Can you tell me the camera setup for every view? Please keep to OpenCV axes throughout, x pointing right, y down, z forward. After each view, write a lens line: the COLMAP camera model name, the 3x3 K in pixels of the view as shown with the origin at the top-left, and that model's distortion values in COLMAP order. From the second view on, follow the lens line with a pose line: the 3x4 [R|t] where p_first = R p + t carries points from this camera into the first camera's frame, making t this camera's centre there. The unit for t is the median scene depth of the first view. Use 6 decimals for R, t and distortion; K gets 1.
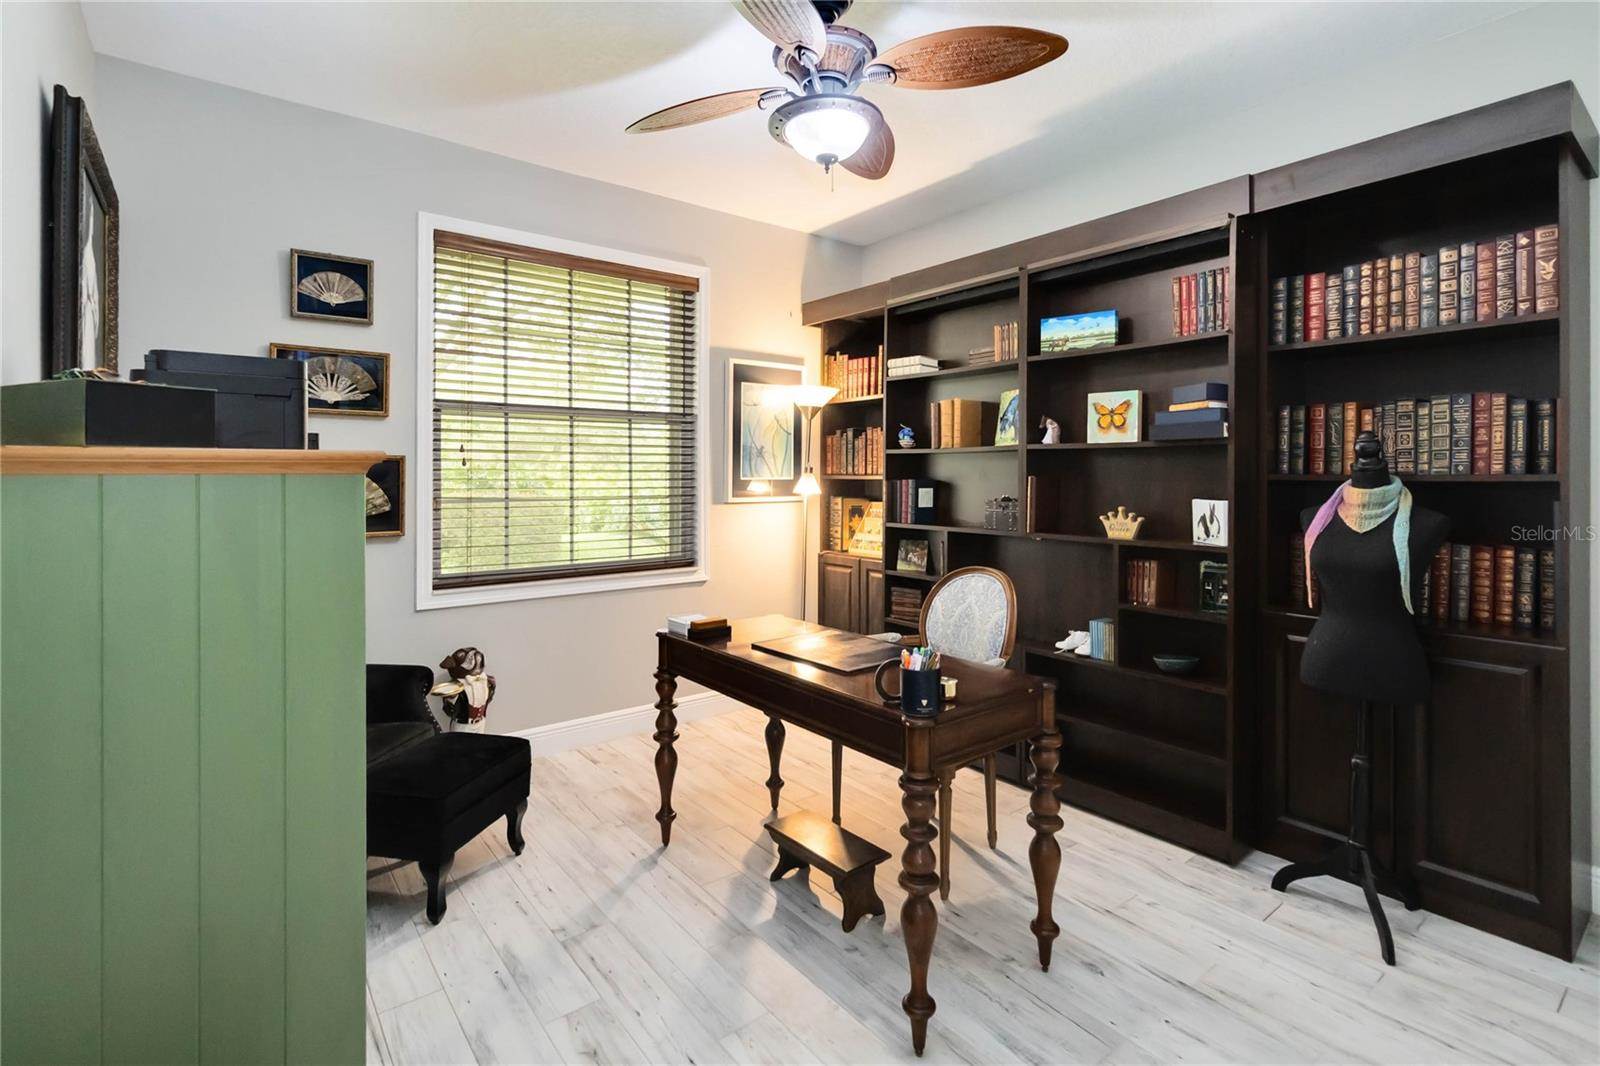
lens RADIAL K [[751.6, 0, 791.9], [0, 751.6, 478.4], [0, 0, 1]] dist [0.002225, -0.000595]
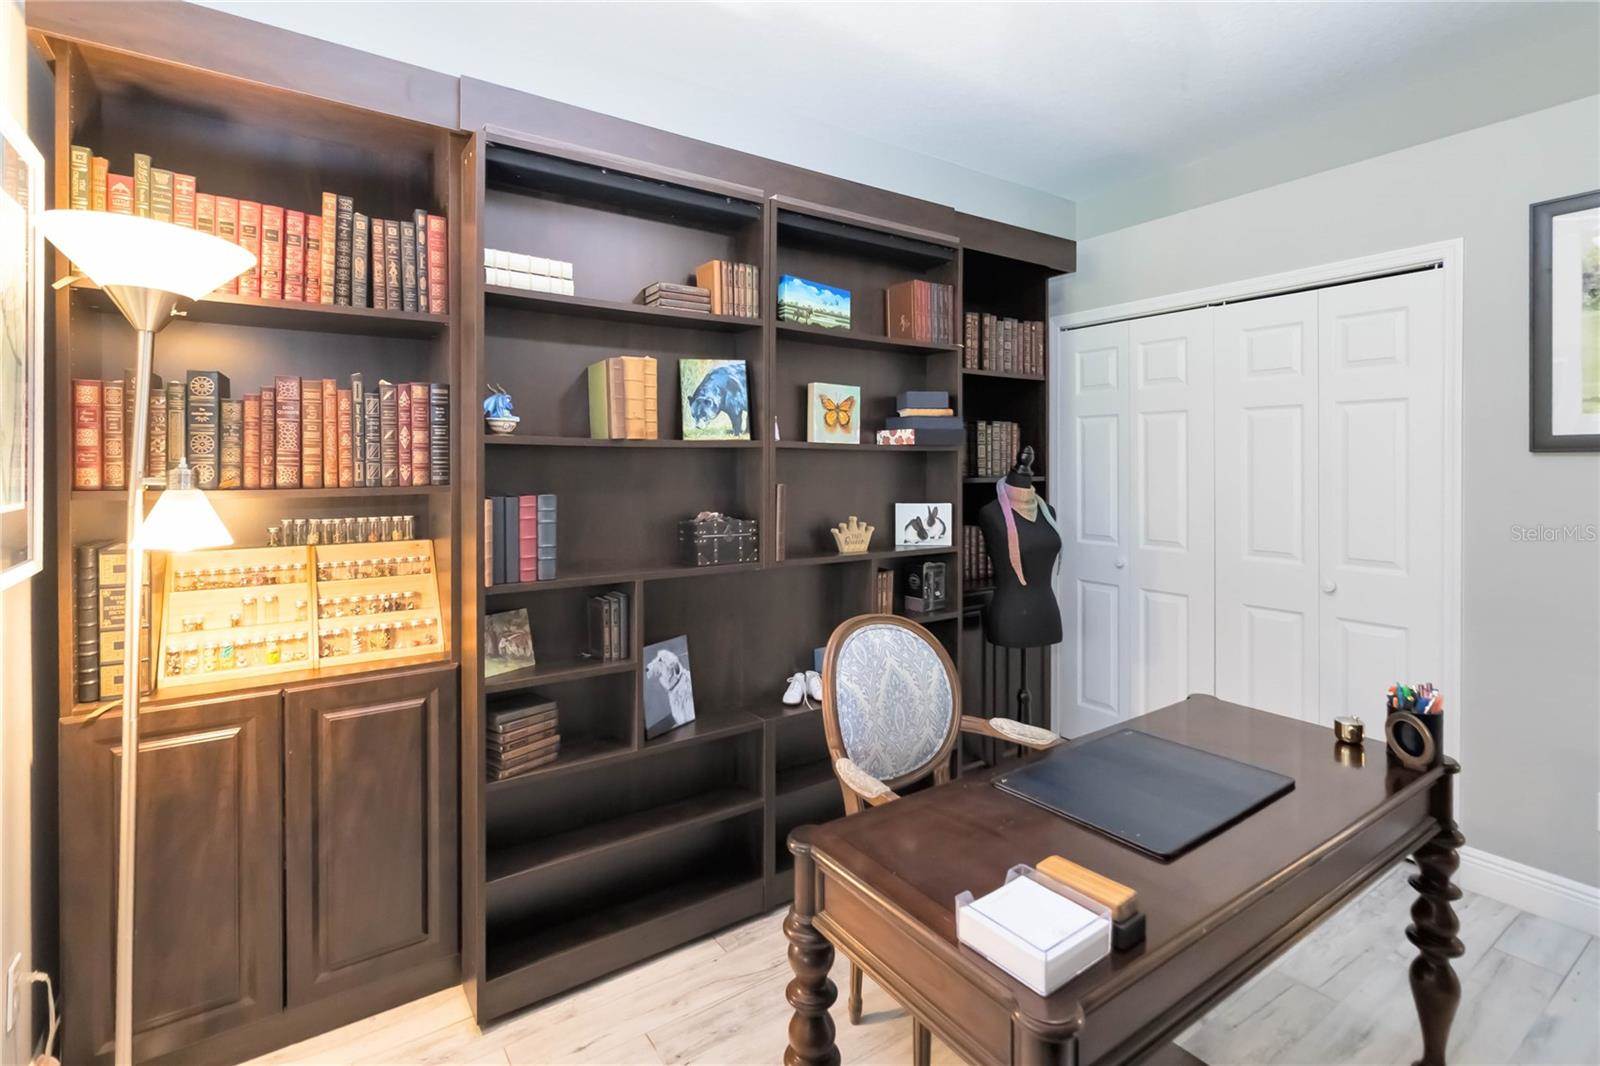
lens RADIAL K [[751.6, 0, 806.8], [0, 751.6, 467.7], [0, 0, 1]] dist [0.002225, -0.000595]
pose [[0.051092, -0.006220, 0.998675, -0.433660], [0.004248, 0.999973, 0.006011, -0.024337], [-0.998685, 0.003935, 0.051117, 0.975536]]
